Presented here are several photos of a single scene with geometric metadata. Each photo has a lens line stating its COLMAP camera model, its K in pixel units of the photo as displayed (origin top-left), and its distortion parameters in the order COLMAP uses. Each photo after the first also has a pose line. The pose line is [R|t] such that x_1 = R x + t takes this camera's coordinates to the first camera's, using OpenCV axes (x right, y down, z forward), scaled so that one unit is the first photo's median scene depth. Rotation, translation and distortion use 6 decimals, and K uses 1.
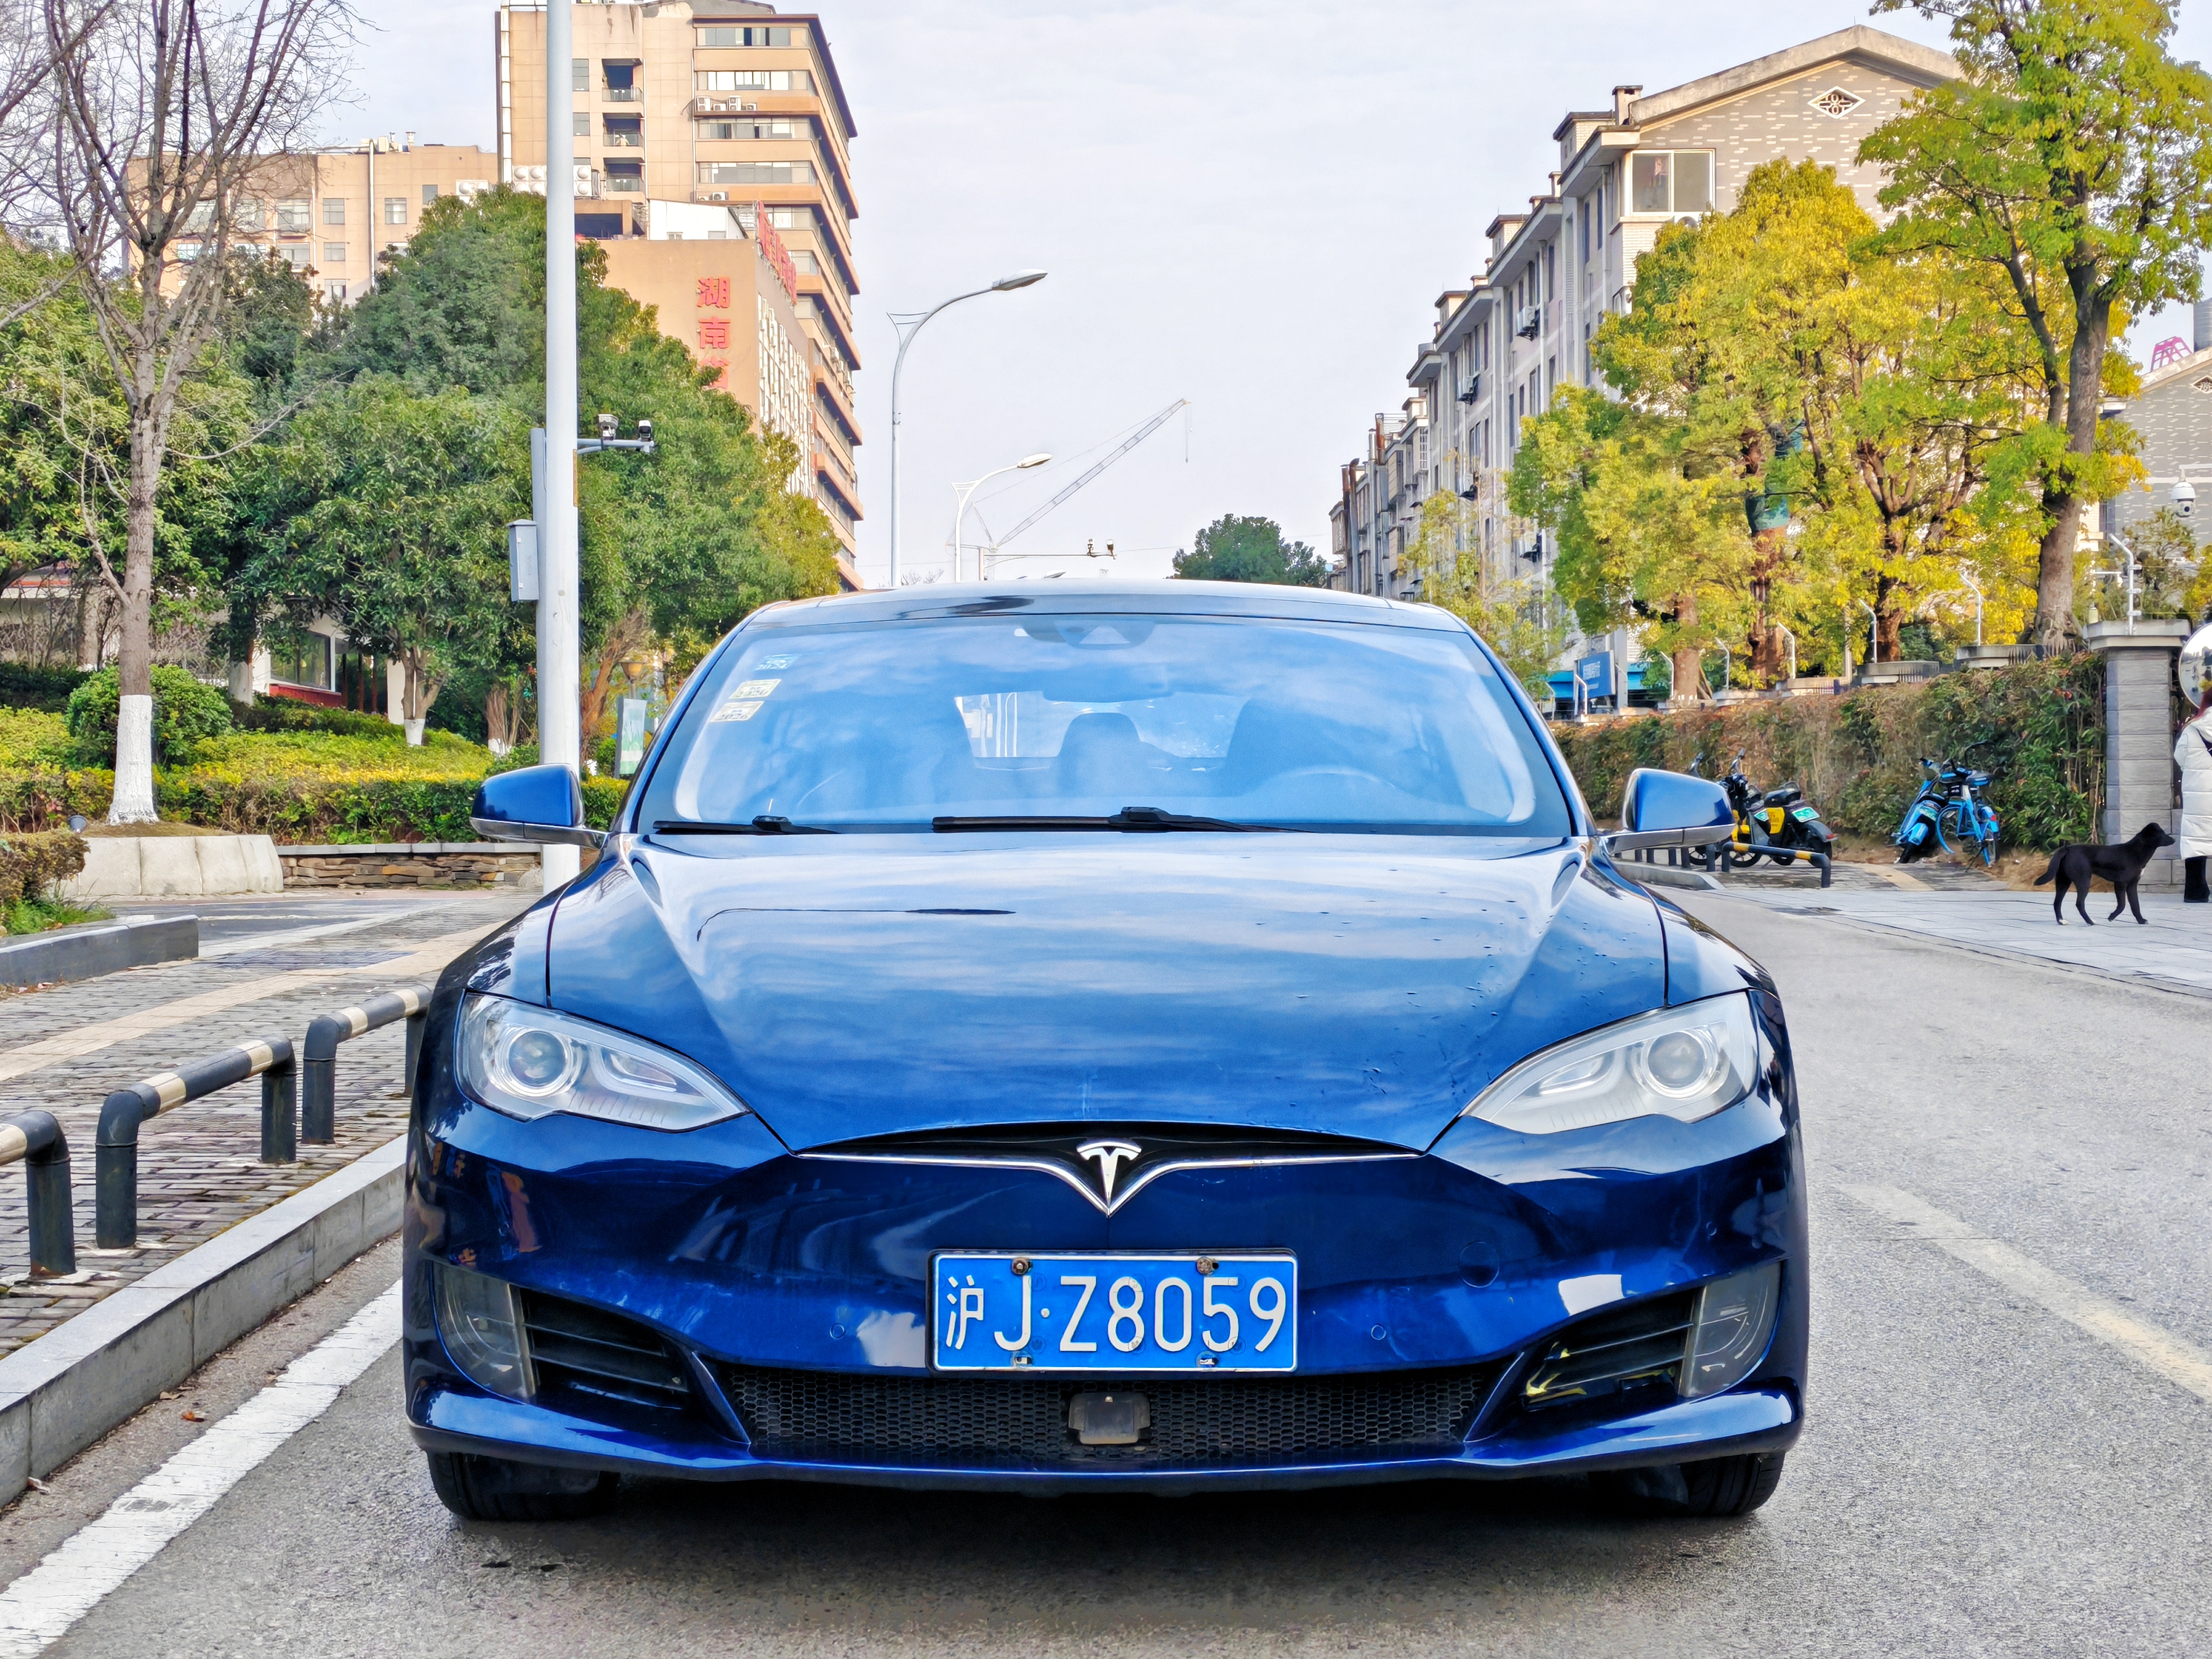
lens RADIAL K [[4650.8, 0, 1102.3], [0, 4650.8, 836.6], [0, 0, 1]] dist [0.009614, 0.000000]
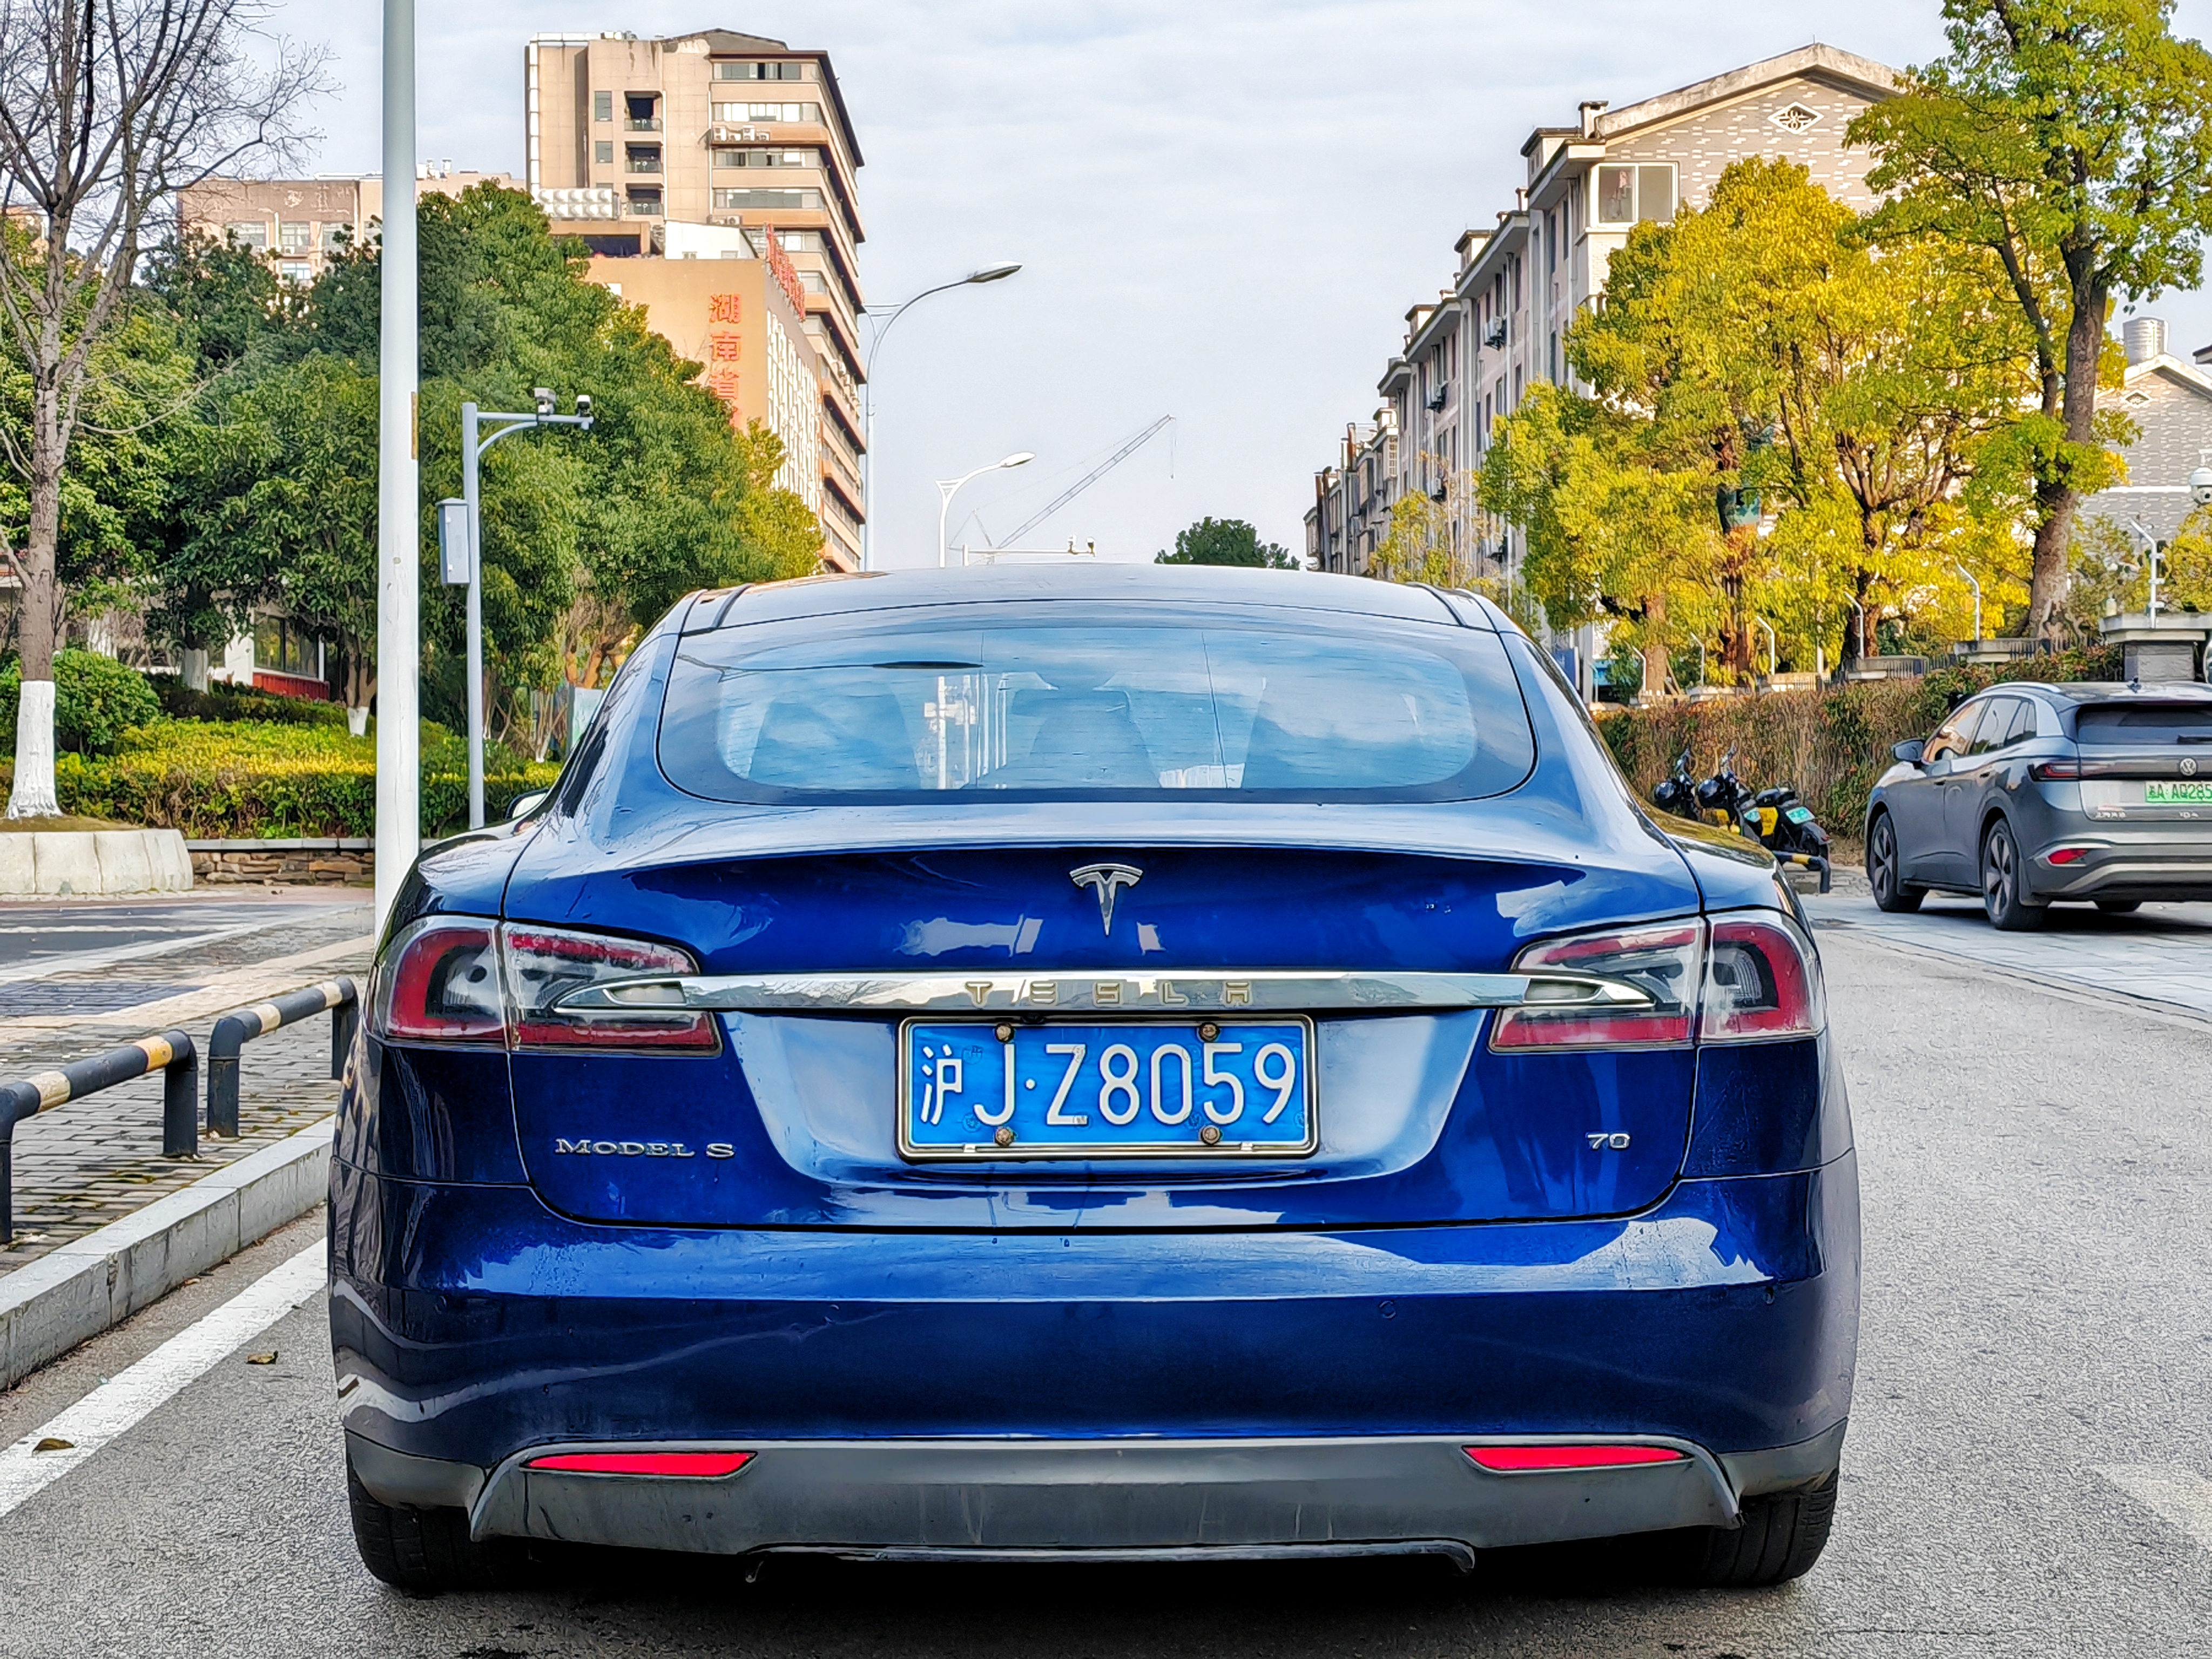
lens RADIAL K [[3919.8, 0, 1111.5], [0, 3919.8, 814.7], [0, 0, 1]] dist [-0.033743, 0.000000]
pose [[0.999987, 0.005073, -0.000125, 0.008694], [-0.005073, 0.999987, 0.001094, -0.004310], [0.000131, -0.001093, 0.999999, 0.167709]]
